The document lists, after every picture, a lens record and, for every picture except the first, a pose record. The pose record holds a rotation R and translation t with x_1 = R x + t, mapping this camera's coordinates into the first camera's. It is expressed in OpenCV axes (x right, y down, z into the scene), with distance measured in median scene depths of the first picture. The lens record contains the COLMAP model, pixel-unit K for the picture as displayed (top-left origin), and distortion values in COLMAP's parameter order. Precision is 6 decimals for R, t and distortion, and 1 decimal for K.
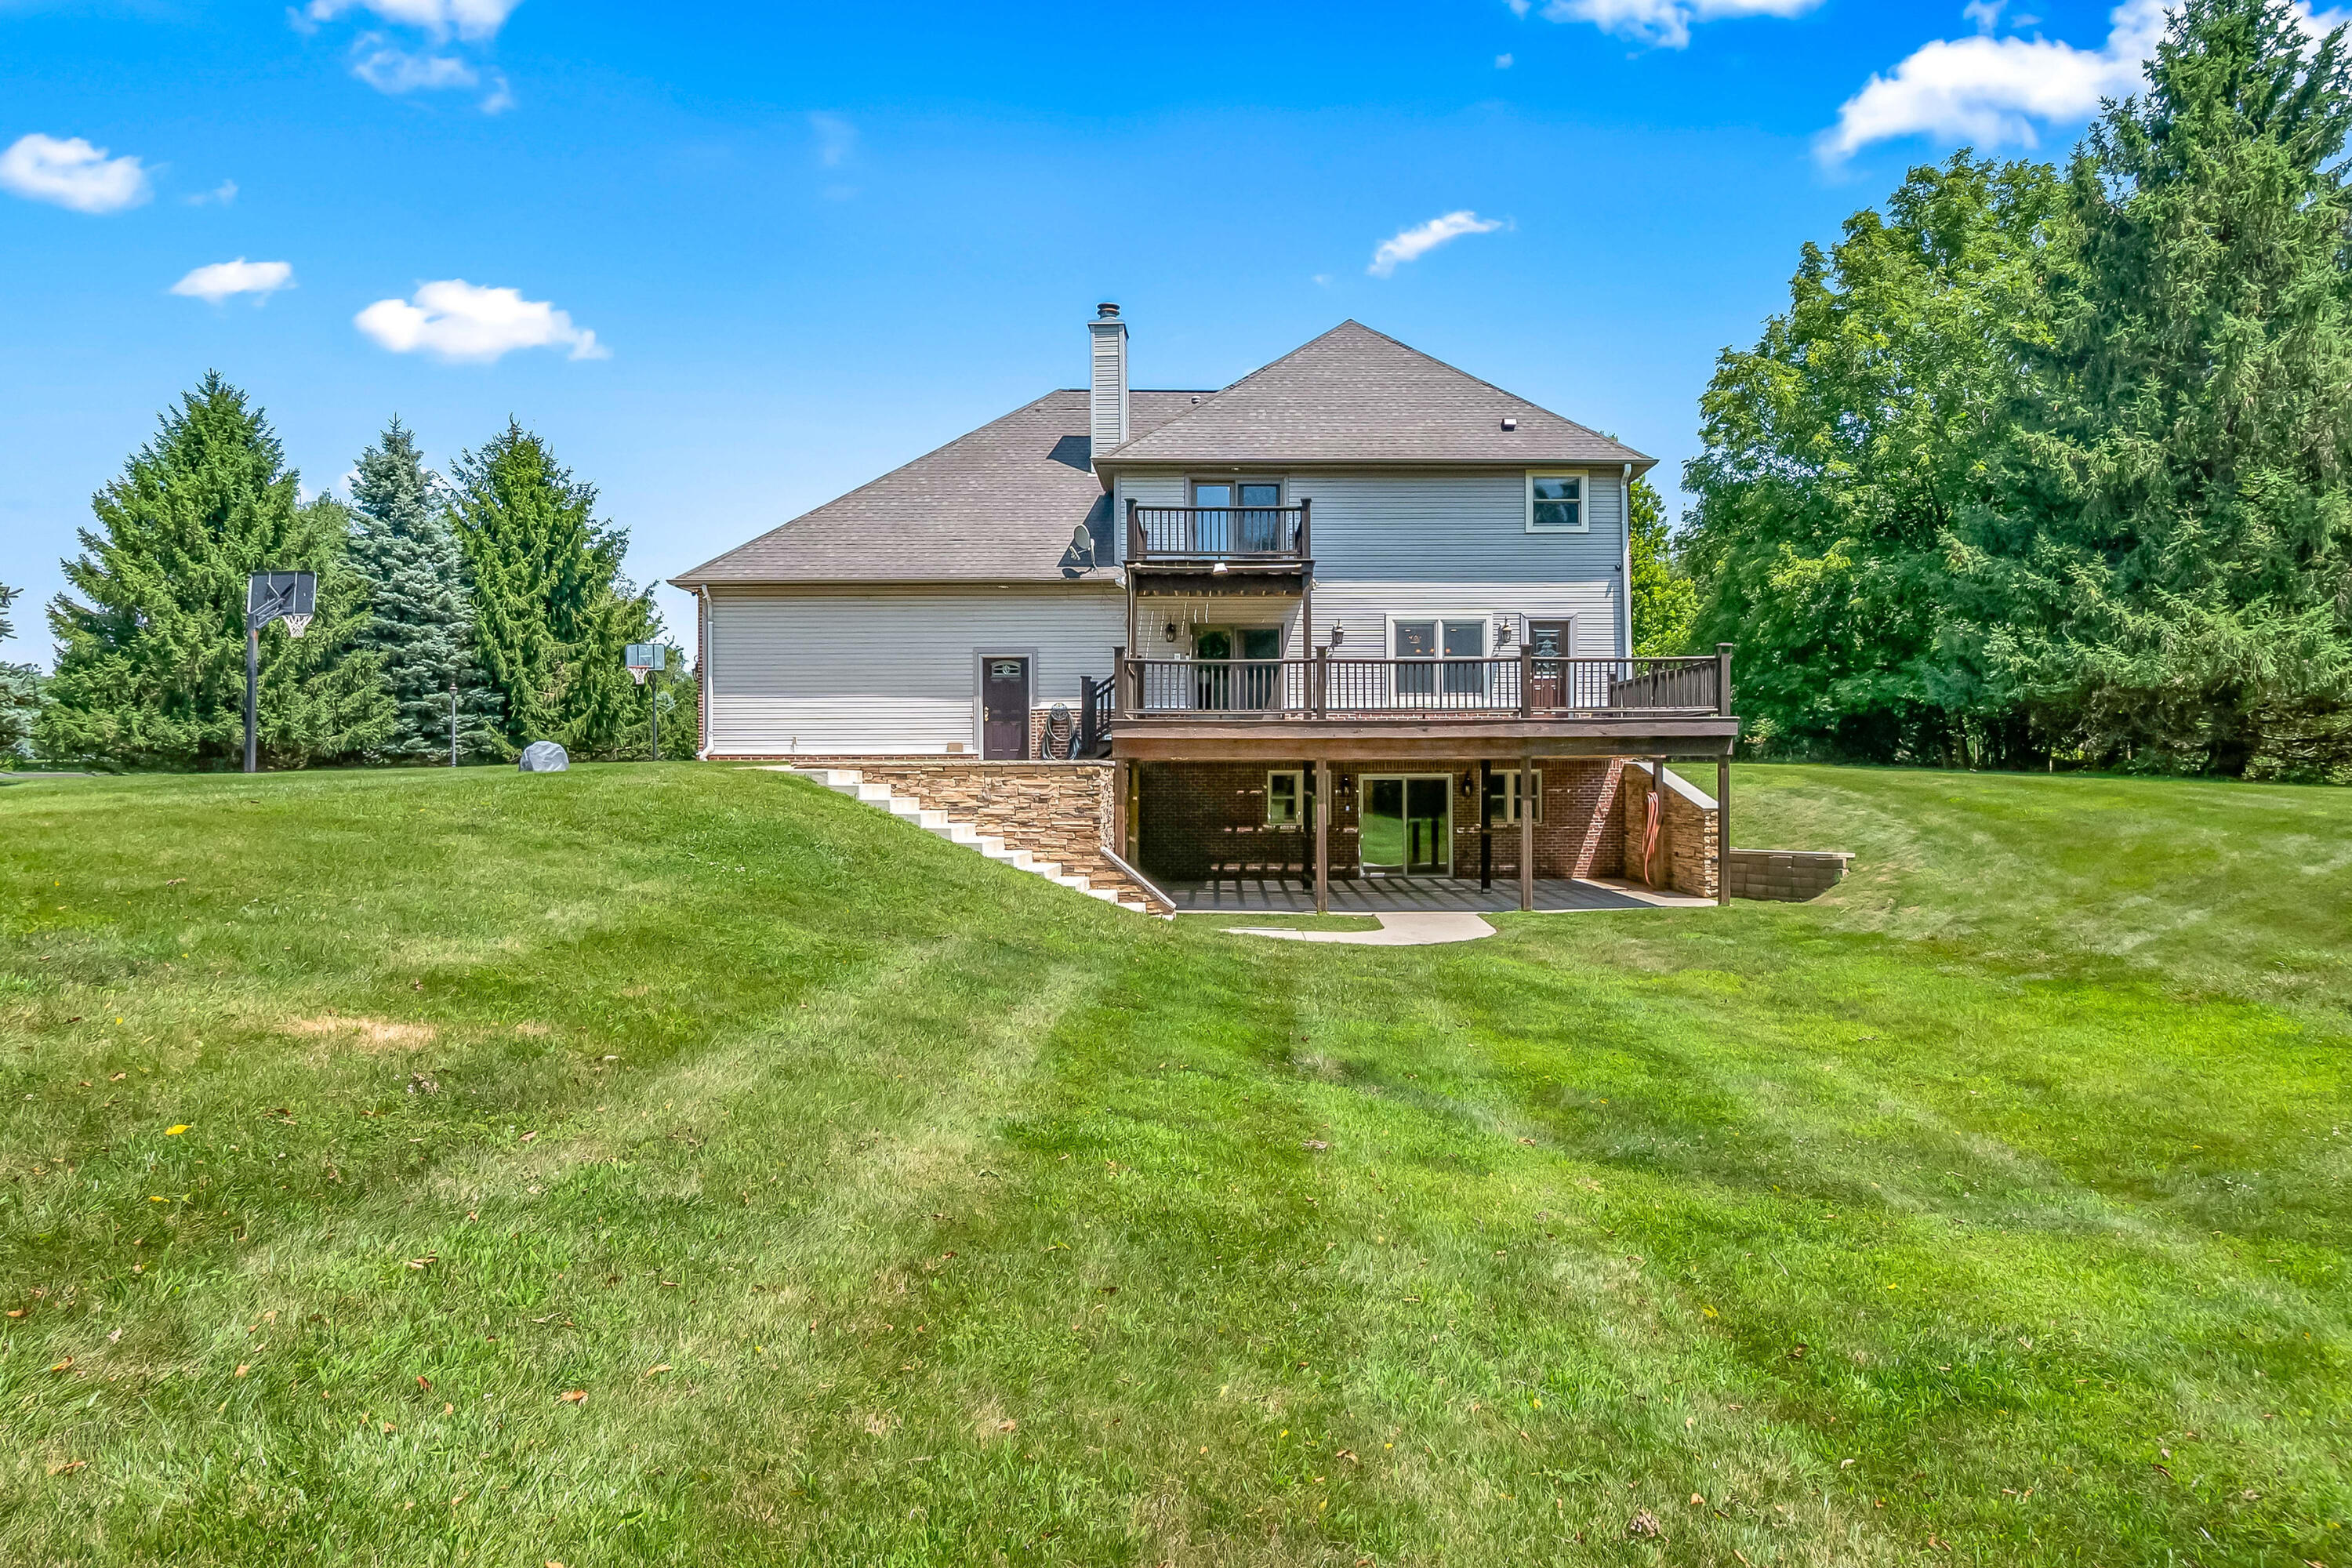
lens RADIAL K [[1376.3, 0, 1174.4], [0, 1376.3, 804.2], [0, 0, 1]] dist [-0.005073, -0.001303]
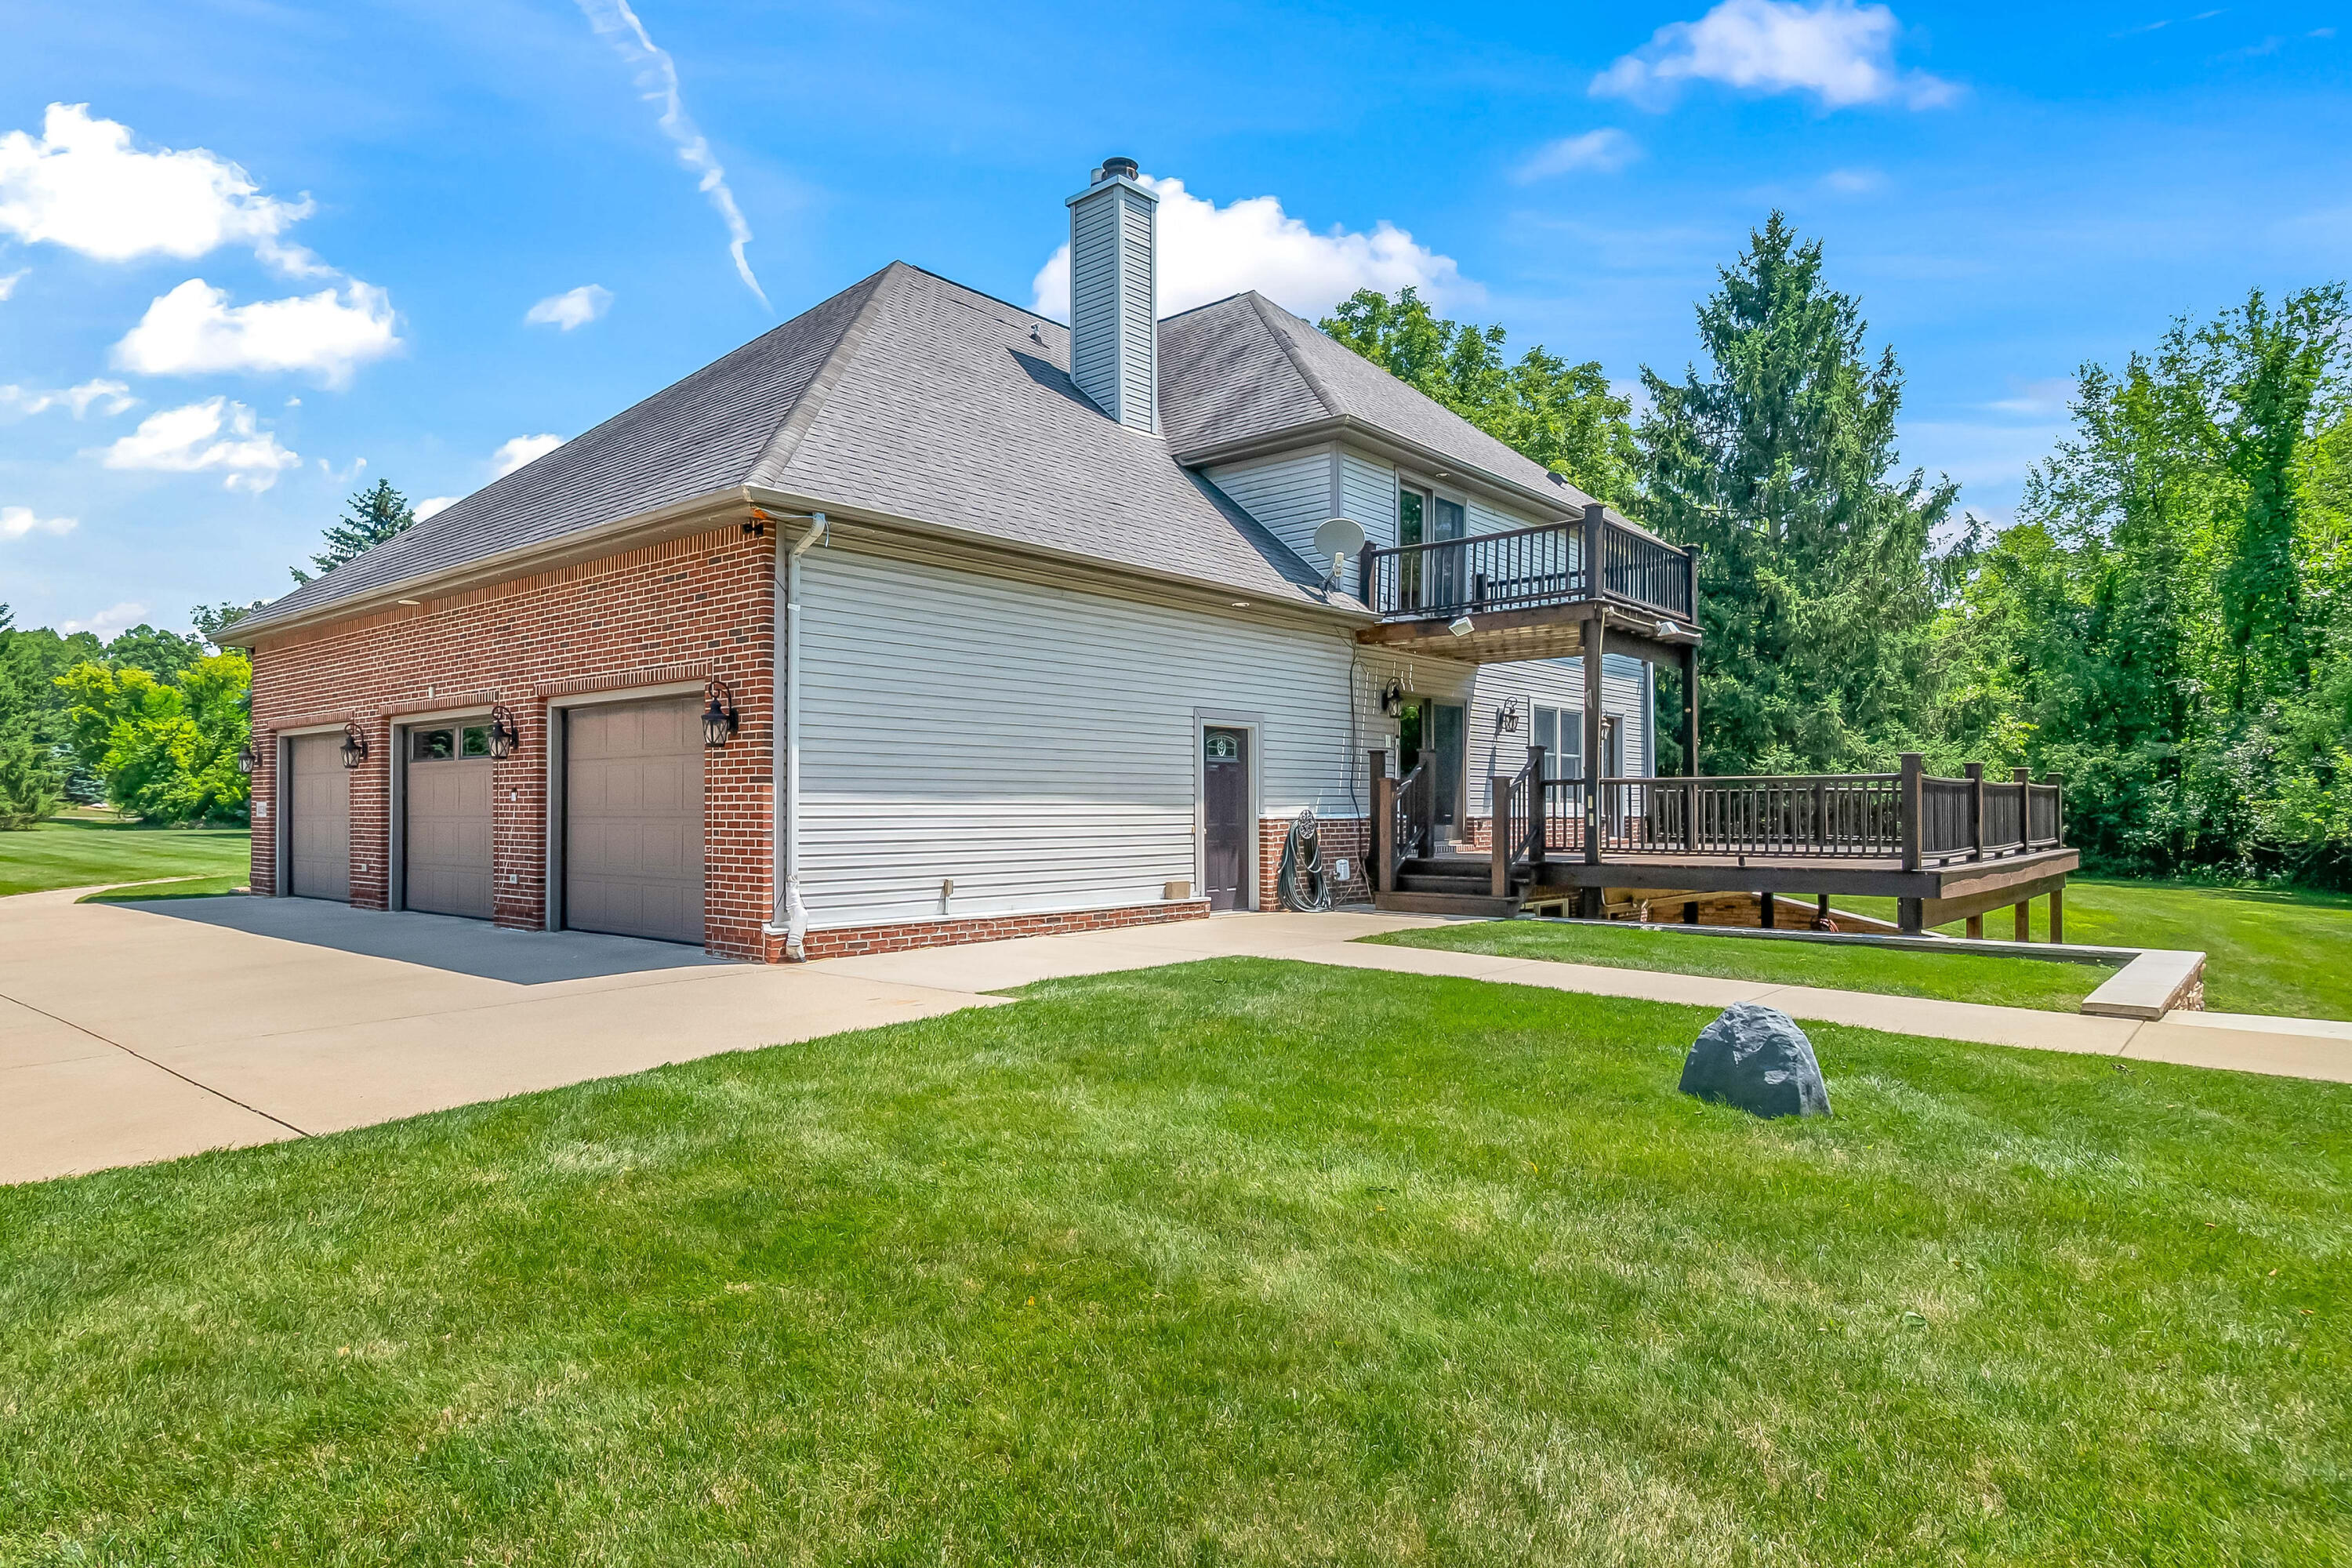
lens RADIAL K [[1376.3, 0, 1174.4], [0, 1376.3, 804.2], [0, 0, 1]] dist [-0.005073, -0.001303]
pose [[0.655820, 0.007193, 0.754883, -0.564418], [0.023899, 0.999256, -0.030285, -0.058568], [-0.754539, 0.037902, 0.655160, 0.648394]]
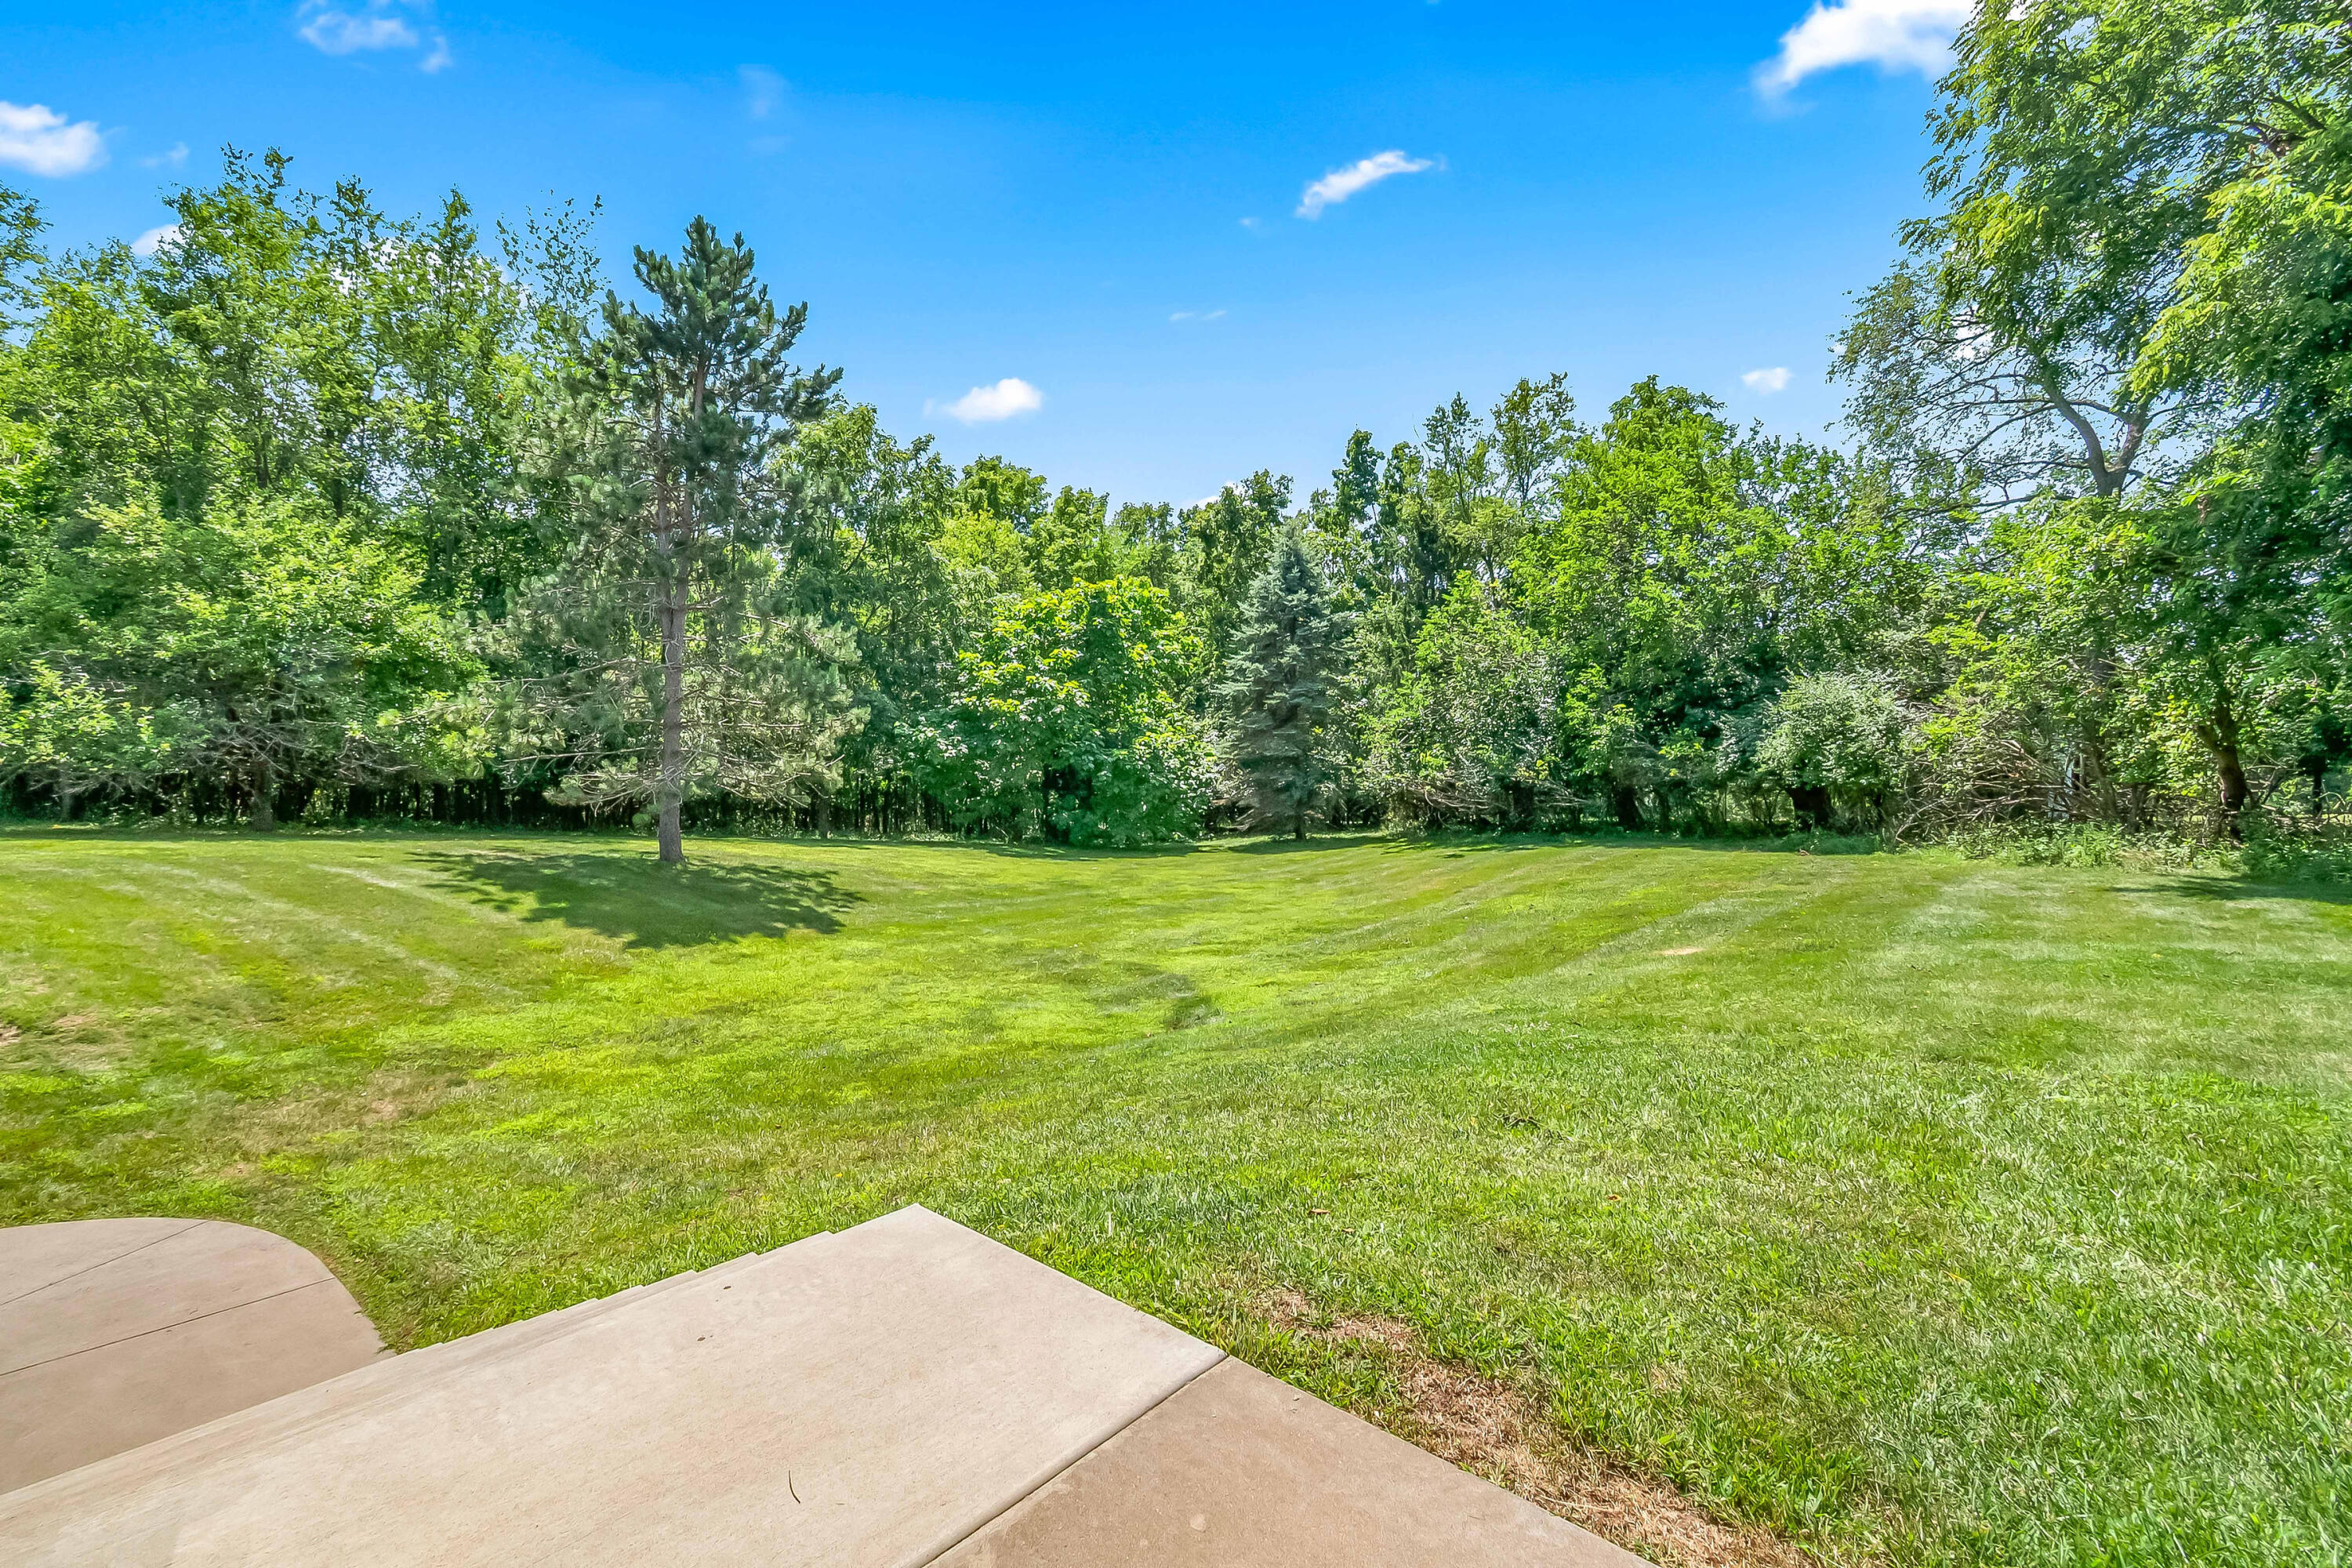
lens RADIAL K [[1033.7, 0, 1134.2], [0, 1033.7, 786.8], [0, 0, 1]] dist [-0.002264, -0.000648]
pose [[-0.736958, -0.025518, 0.675457, -0.219058], [0.017069, 0.998266, 0.056336, -0.051615], [-0.675723, 0.053047, -0.735245, 0.681078]]
